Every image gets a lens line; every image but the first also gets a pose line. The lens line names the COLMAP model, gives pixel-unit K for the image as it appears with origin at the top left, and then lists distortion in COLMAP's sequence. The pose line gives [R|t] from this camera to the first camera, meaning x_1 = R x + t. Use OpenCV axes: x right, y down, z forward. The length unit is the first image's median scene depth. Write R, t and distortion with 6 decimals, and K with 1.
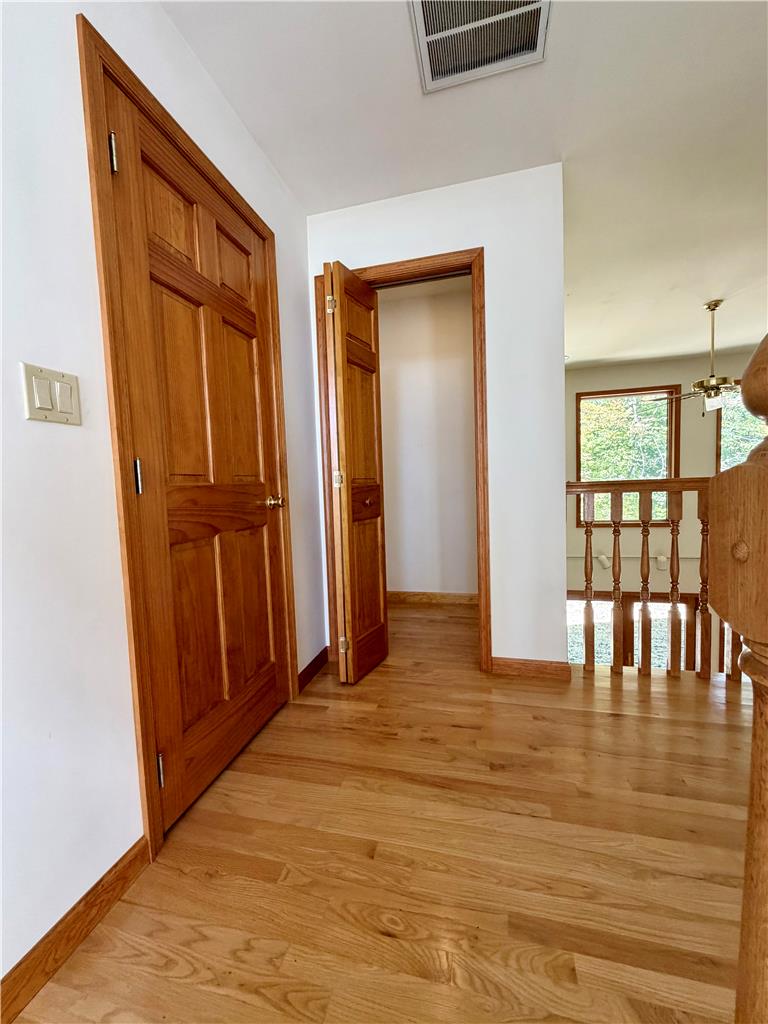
lens RADIAL K [[409.2, 0, 392.7], [0, 409.2, 511.0], [0, 0, 1]] dist [-0.006063, 0.000812]
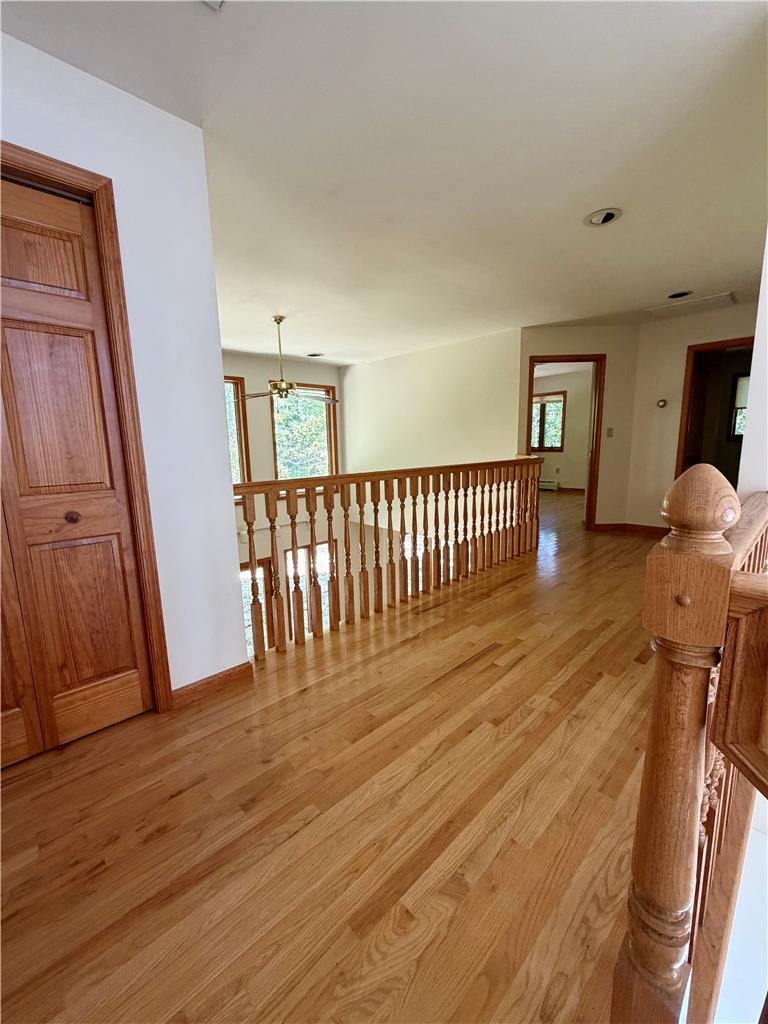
lens RADIAL K [[409.2, 0, 393.2], [0, 409.2, 510.9], [0, 0, 1]] dist [-0.006063, 0.000812]
pose [[0.533820, -0.103807, 0.839202, -0.281711], [0.054123, 0.994596, 0.088602, -0.107364], [-0.843864, -0.001878, 0.536553, 0.220791]]
